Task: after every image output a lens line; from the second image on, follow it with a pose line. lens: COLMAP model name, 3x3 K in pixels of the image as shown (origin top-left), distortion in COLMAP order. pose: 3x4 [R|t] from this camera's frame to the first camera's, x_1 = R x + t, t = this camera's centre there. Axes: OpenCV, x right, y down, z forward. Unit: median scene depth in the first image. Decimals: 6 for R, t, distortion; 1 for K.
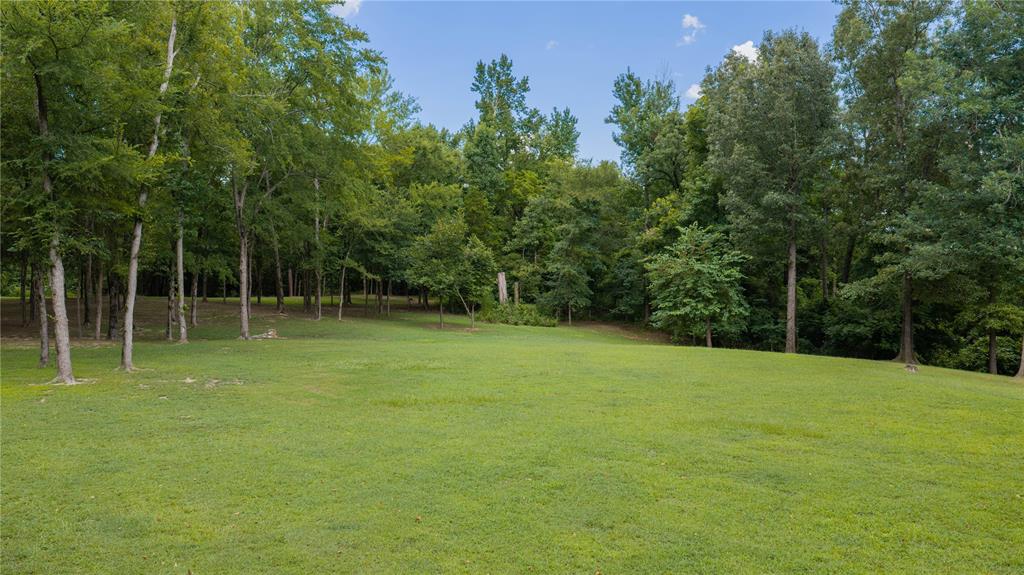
lens RADIAL K [[852.3, 0, 513.1], [0, 852.3, 288.4], [0, 0, 1]] dist [0.017694, 0.004942]
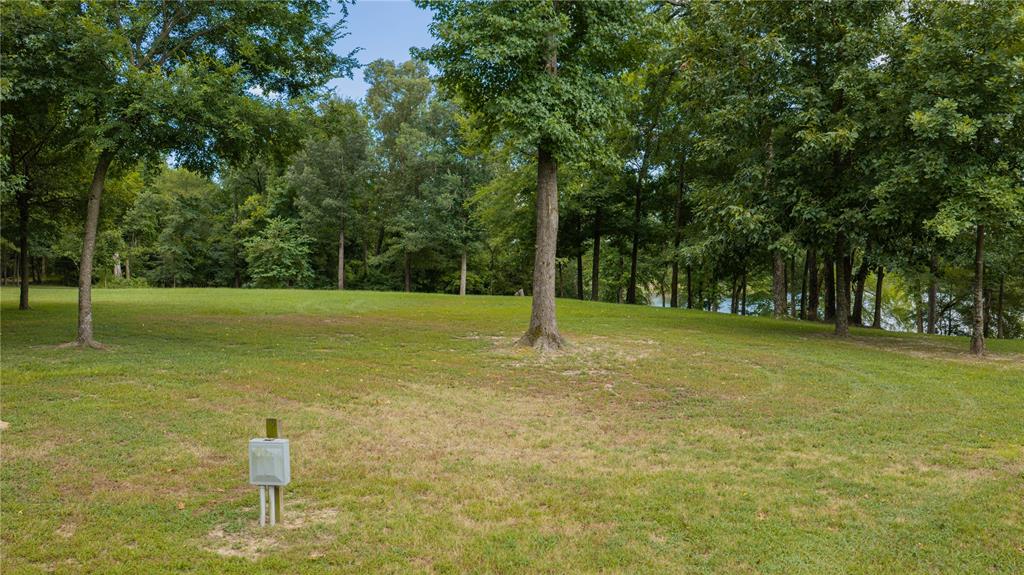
lens RADIAL K [[852.3, 0, 513.3], [0, 852.3, 286.9], [0, 0, 1]] dist [0.017694, 0.004942]
pose [[0.875641, -0.007179, 0.482910, -0.152387], [0.007794, 0.999969, 0.000733, 0.049787], [-0.482900, 0.003122, 0.875670, -0.520388]]
